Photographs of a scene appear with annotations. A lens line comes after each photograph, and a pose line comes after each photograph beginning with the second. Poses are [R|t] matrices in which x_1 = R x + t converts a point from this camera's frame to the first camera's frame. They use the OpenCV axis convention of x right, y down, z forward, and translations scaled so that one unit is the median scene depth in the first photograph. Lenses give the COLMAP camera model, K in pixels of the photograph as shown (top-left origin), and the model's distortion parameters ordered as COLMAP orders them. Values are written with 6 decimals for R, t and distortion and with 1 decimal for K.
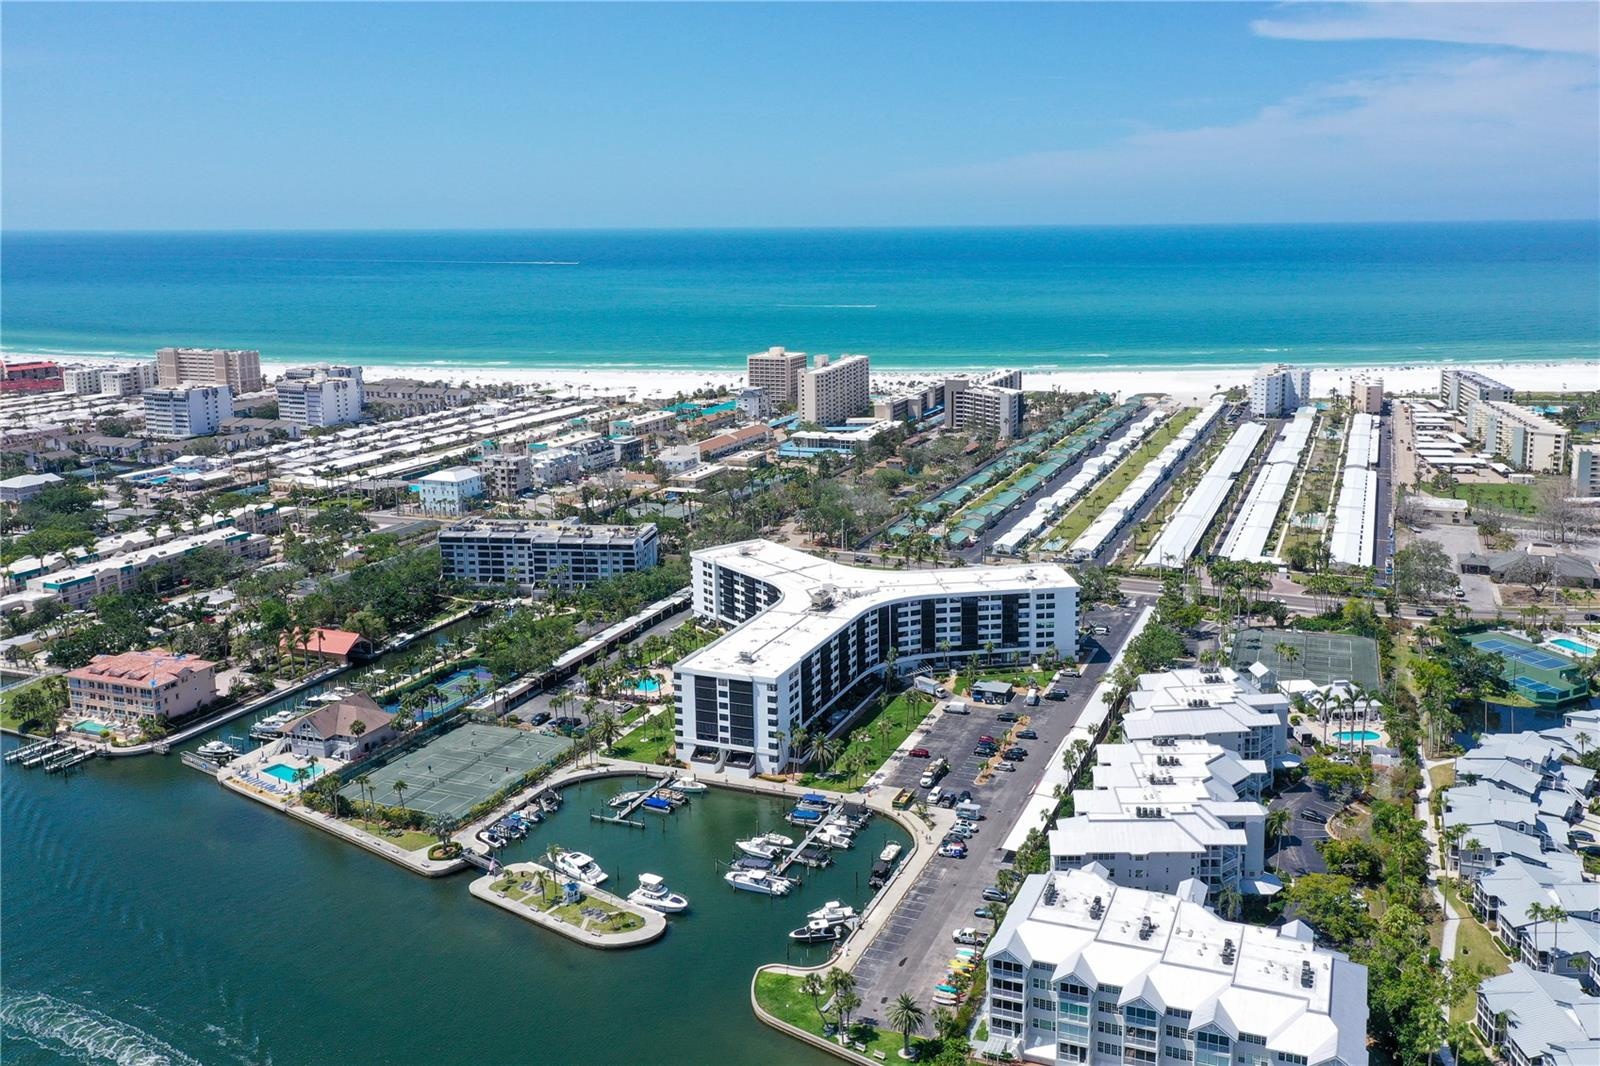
lens RADIAL K [[1277.5, 0, 800.0], [0, 1277.5, 533.0], [0, 0, 1]] dist [-0.000549, -0.001280]
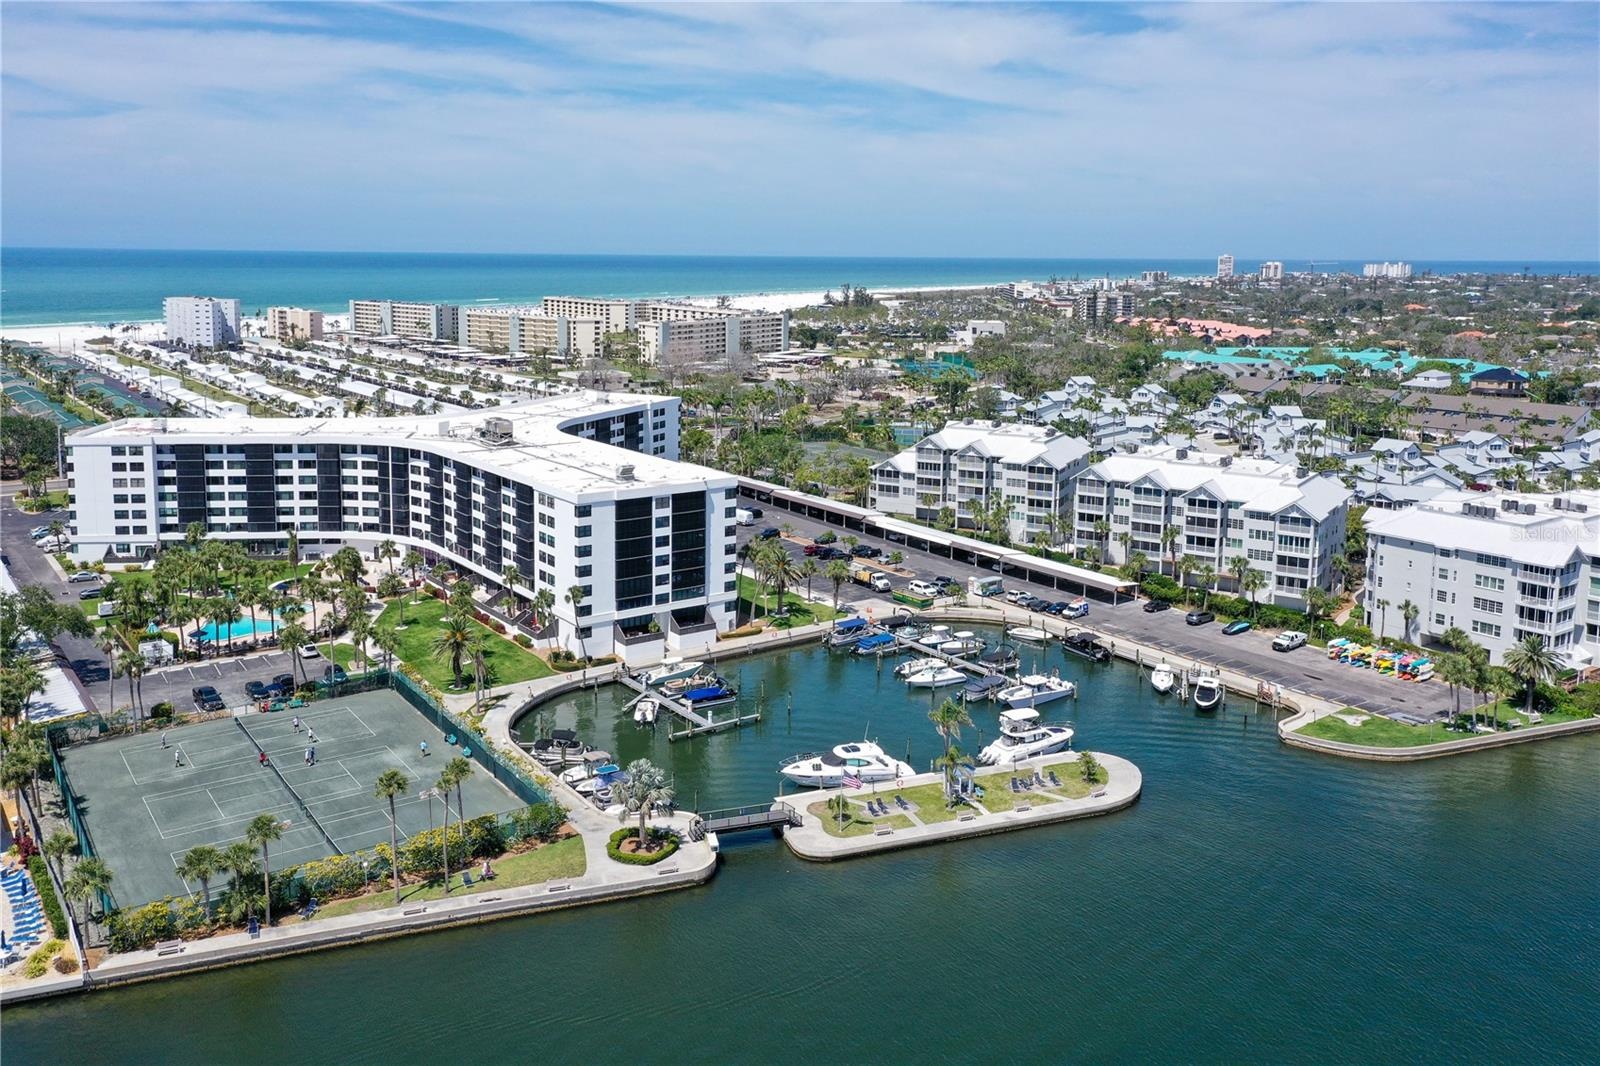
lens RADIAL K [[1354.9, 0, 800.0], [0, 1354.9, 533.0], [0, 0, 1]] dist [0.010550, 0.003078]
pose [[0.532227, -0.152046, 0.832837, -0.573164], [0.172327, 0.982602, 0.069262, 0.096453], [-0.828878, 0.106657, 0.549169, 0.576727]]
